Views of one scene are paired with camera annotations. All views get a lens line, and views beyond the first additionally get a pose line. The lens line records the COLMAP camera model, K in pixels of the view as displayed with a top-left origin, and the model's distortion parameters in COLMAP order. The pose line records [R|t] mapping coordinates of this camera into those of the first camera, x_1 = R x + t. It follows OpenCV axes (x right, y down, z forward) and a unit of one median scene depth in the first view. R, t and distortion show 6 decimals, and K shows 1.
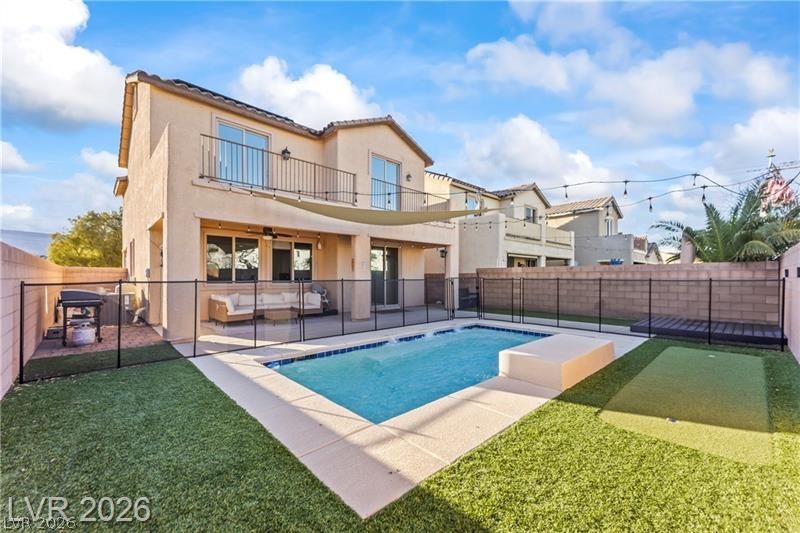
lens RADIAL K [[323.1, 0, 412.2], [0, 323.1, 279.9], [0, 0, 1]] dist [0.000922, 0.000011]
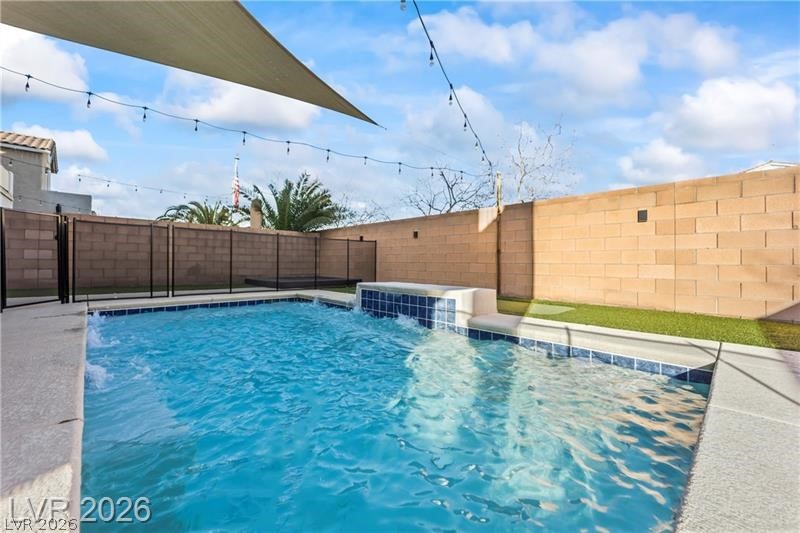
lens RADIAL K [[311.3, 0, 400.0], [0, 311.3, 263.2], [0, 0, 1]] dist [-0.000846, -0.000372]
pose [[0.003447, -0.003659, 0.999987, -0.228614], [0.001509, 0.999992, 0.003654, 0.056474], [-0.999993, 0.001496, 0.003453, 0.451753]]
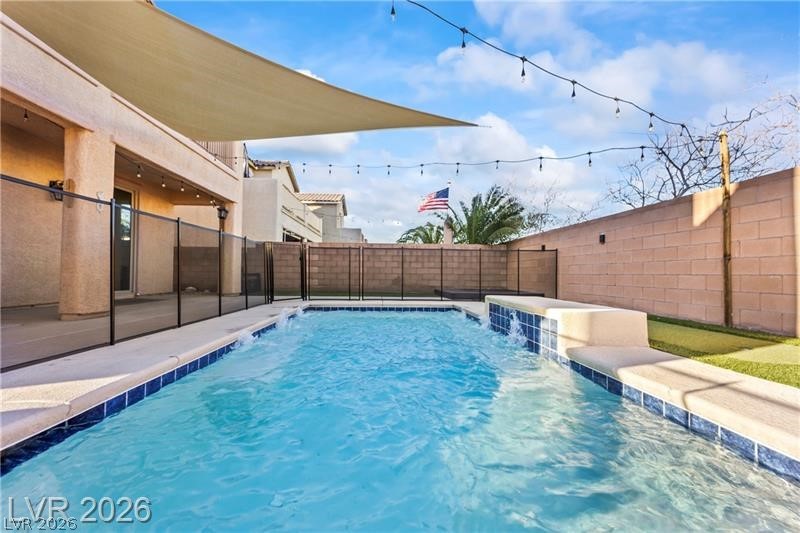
lens RADIAL K [[315.6, 0, 398.4], [0, 315.6, 268.7], [0, 0, 1]] dist [0.000884, -0.000198]
pose [[0.657203, 0.016512, 0.753532, -0.181132], [0.001854, 0.999722, -0.023524, 0.059858], [-0.753711, 0.016857, 0.656990, 0.318607]]
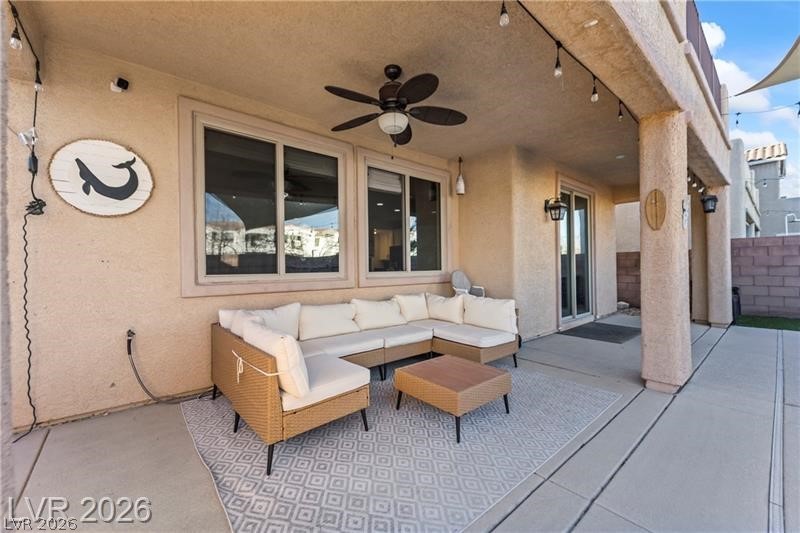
lens RADIAL K [[315.6, 0, 398.4], [0, 315.6, 268.7], [0, 0, 1]] dist [0.000884, -0.000198]
pose [[0.997792, -0.015383, -0.064610, -0.351550], [0.015353, 0.999882, -0.000970, 0.006967], [0.064617, -0.000024, 0.997910, 0.579783]]
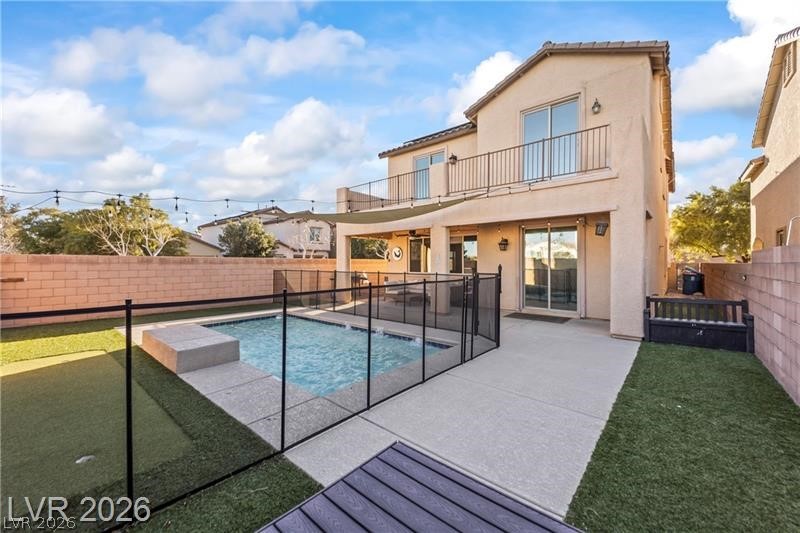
lens RADIAL K [[315.6, 0, 398.4], [0, 315.6, 268.7], [0, 0, 1]] dist [0.000884, -0.000198]
pose [[0.077969, 0.017273, -0.996806, 0.678297], [-0.008369, 0.999826, 0.016670, -0.022051], [0.996921, 0.007043, 0.078100, 0.697495]]
